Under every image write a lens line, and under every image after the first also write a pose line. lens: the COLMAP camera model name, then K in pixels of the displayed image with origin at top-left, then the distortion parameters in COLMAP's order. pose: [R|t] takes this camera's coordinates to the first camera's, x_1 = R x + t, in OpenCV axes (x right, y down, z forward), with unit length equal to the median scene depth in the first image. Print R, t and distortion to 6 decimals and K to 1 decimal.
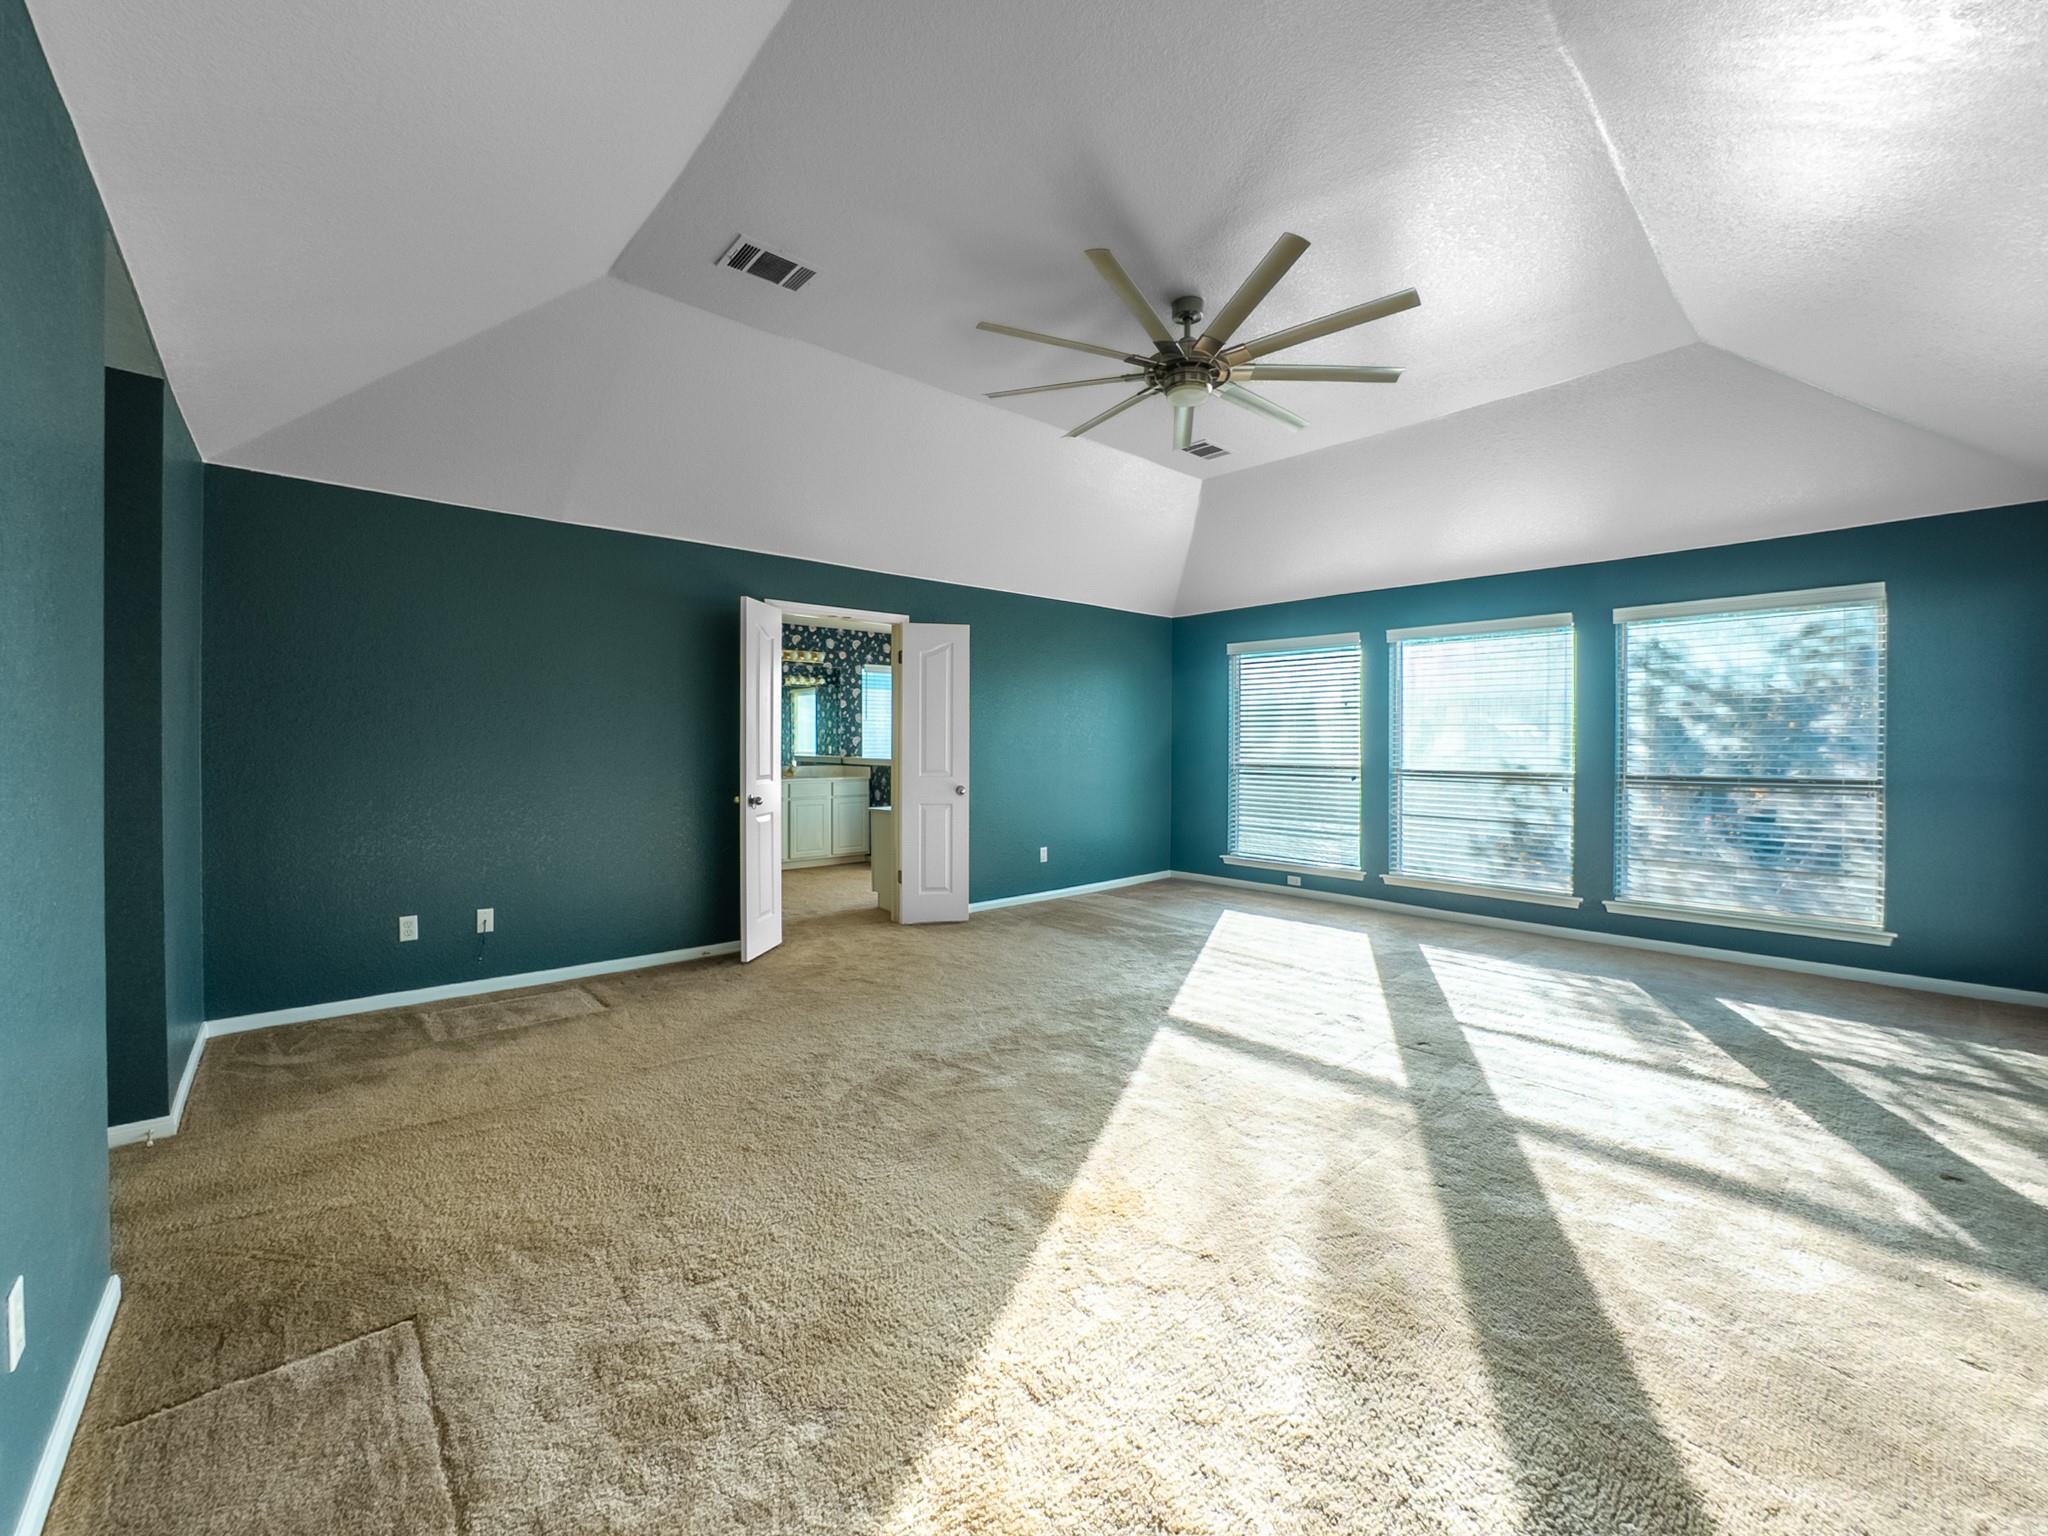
lens RADIAL K [[779.9, 0, 1015.0], [0, 779.9, 752.9], [0, 0, 1]] dist [-0.019367, 0.000407]
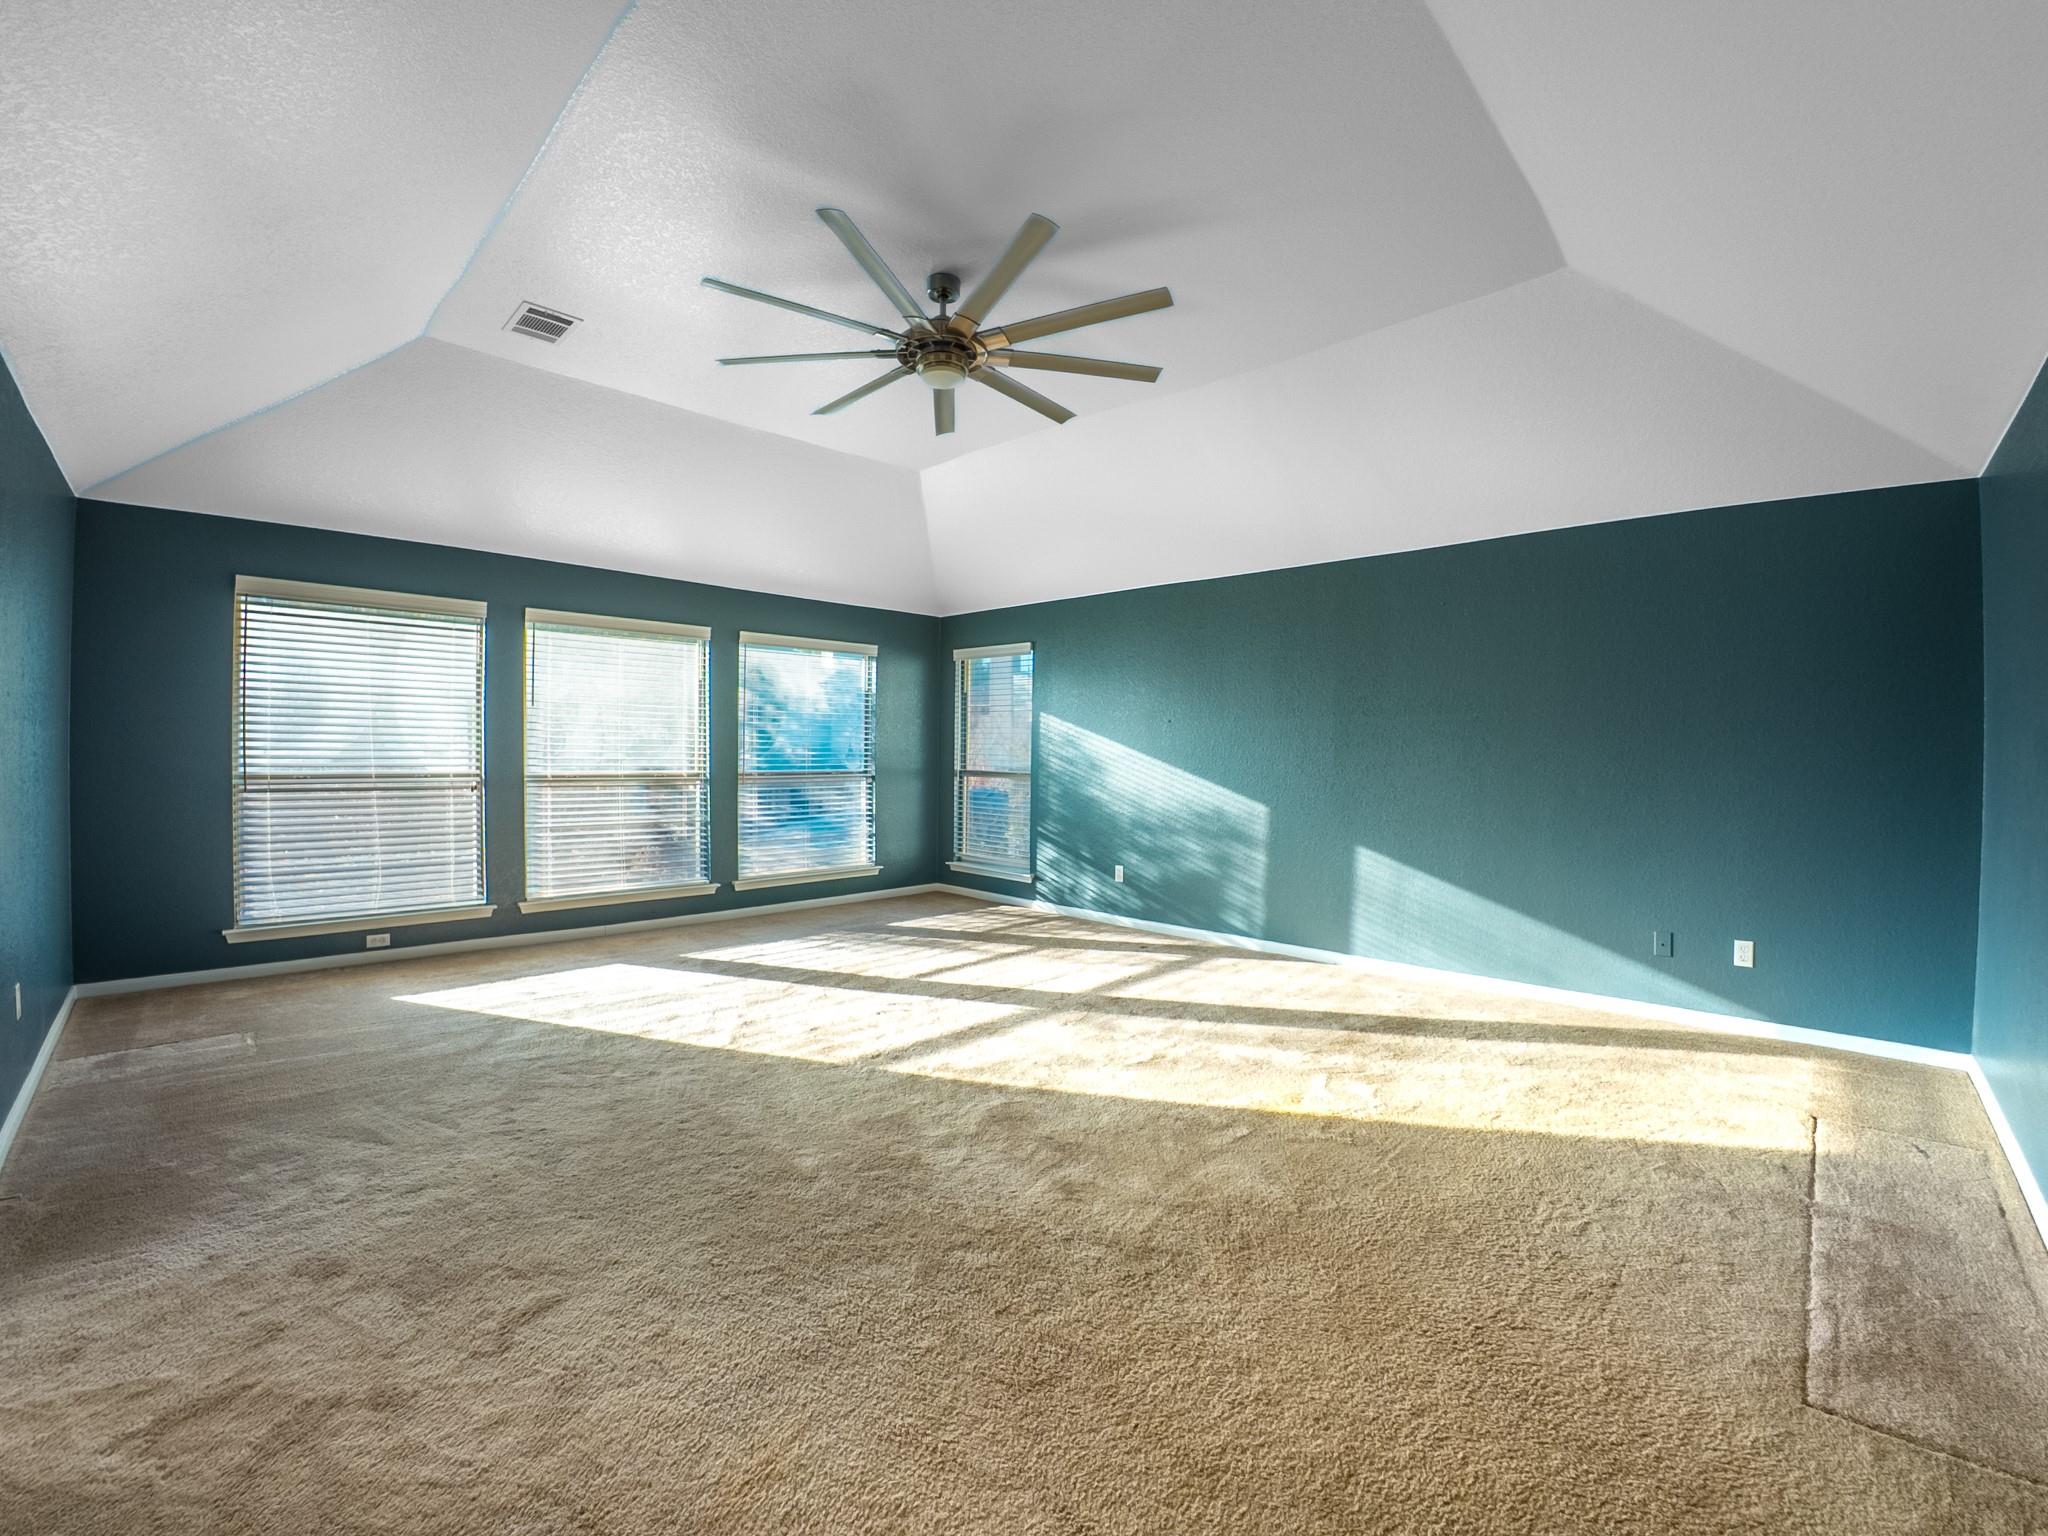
lens RADIAL K [[830.5, 0, 1015.3], [0, 830.5, 774.2], [0, 0, 1]] dist [0.002749, 0.000083]
pose [[0.010686, -0.023427, 0.999668, -0.488498], [-0.001440, 0.999724, 0.023444, -0.003159], [-0.999942, -0.001690, 0.010649, 0.546835]]
